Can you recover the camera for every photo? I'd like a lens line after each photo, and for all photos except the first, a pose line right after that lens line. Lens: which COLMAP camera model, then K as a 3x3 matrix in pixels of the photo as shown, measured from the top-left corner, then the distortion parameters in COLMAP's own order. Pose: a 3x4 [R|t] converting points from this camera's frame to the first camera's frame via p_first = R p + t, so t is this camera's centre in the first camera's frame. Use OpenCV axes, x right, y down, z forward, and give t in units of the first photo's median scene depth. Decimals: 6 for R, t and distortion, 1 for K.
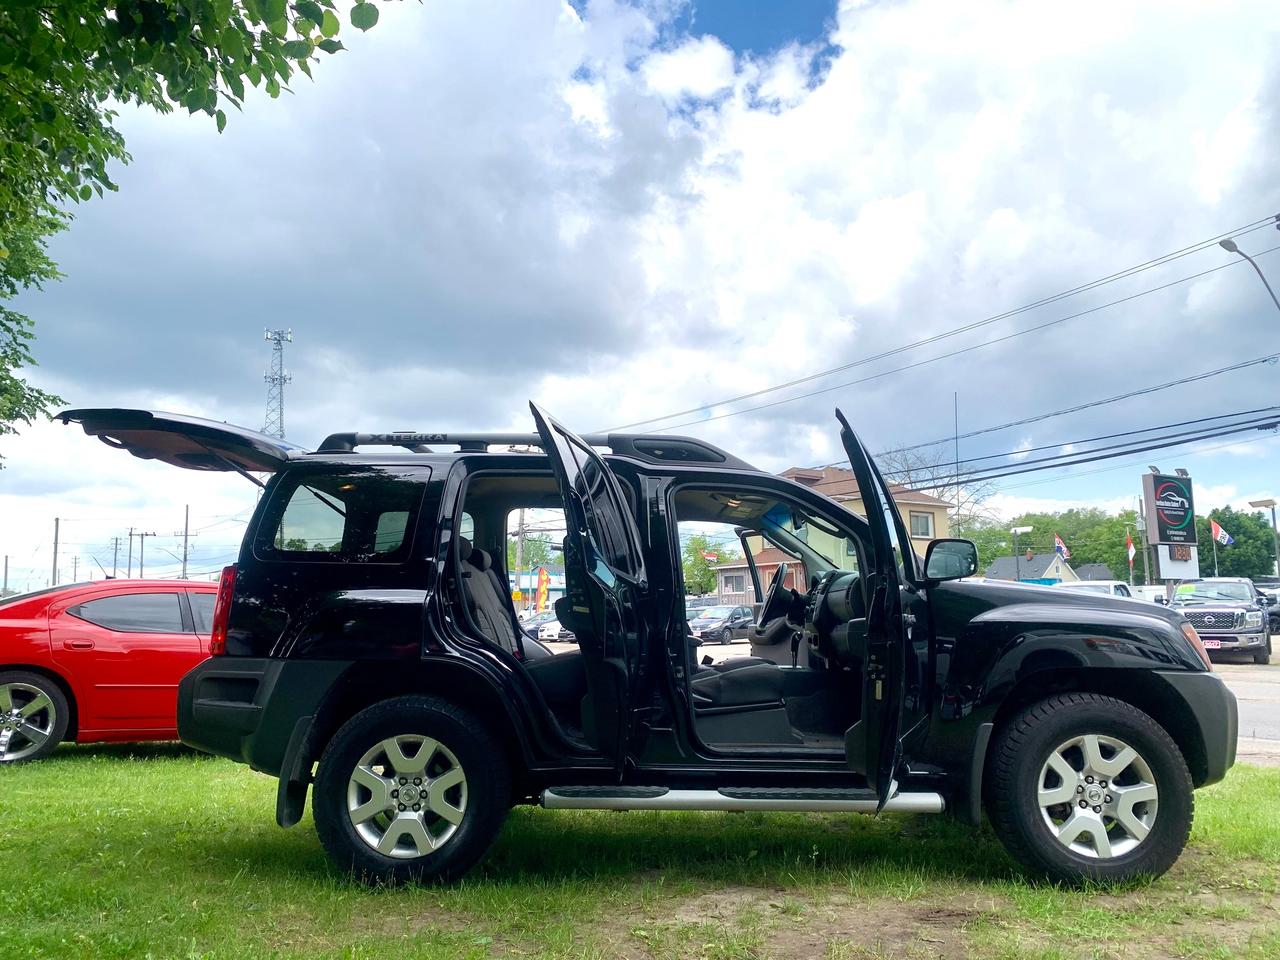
lens RADIAL K [[1001.0, 0, 640.0], [0, 1001.0, 480.6], [0, 0, 1]] dist [0.020687, 0.004972]
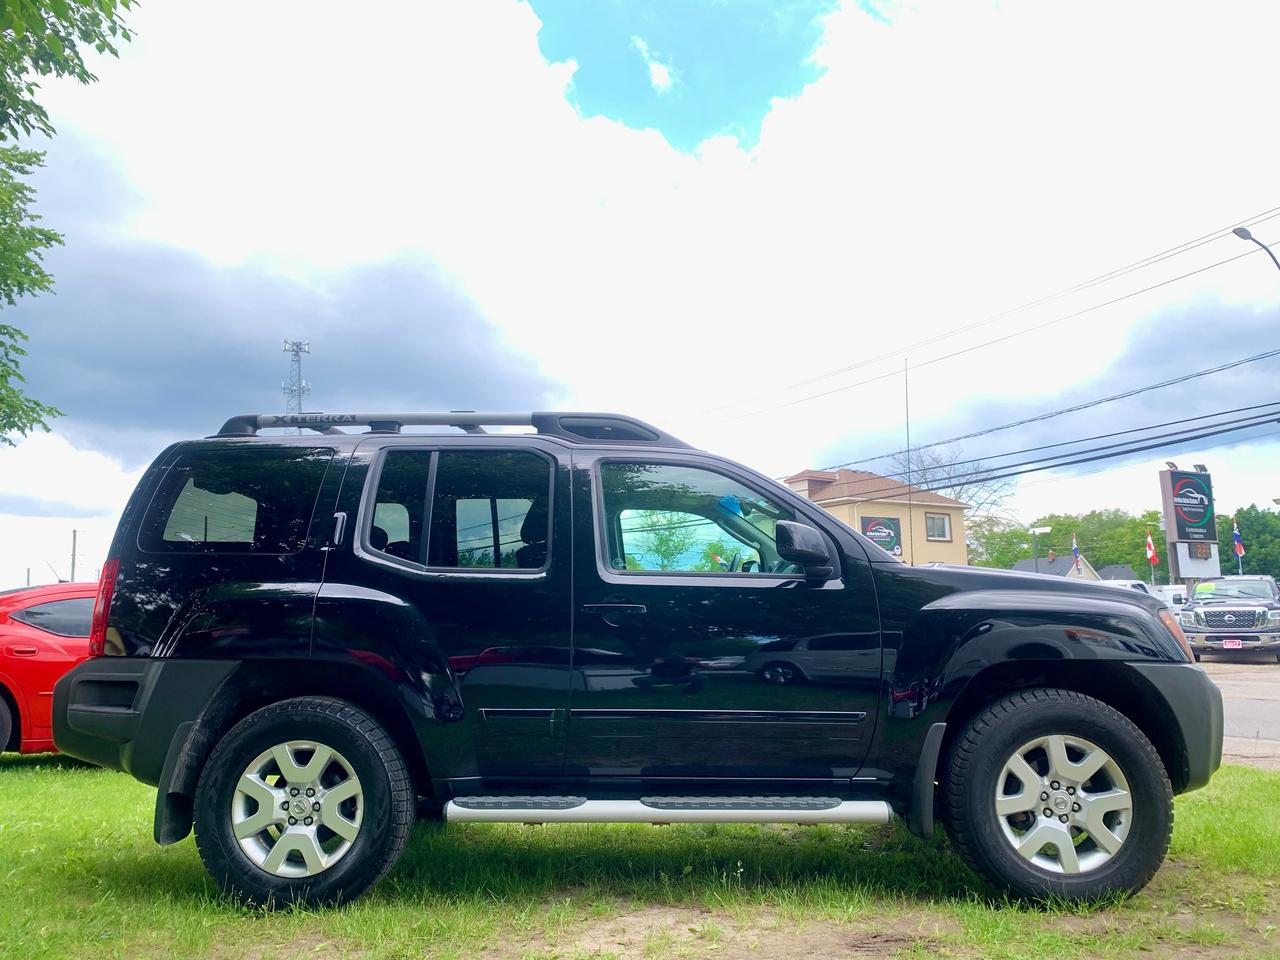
lens RADIAL K [[1001.0, 0, 635.9], [0, 1001.0, 477.2], [0, 0, 1]] dist [0.020687, 0.004972]
pose [[0.999683, -0.012888, -0.021611, 0.091392], [0.012671, 0.999868, -0.010165, 0.026066], [0.021739, 0.009888, 0.999715, 0.089363]]
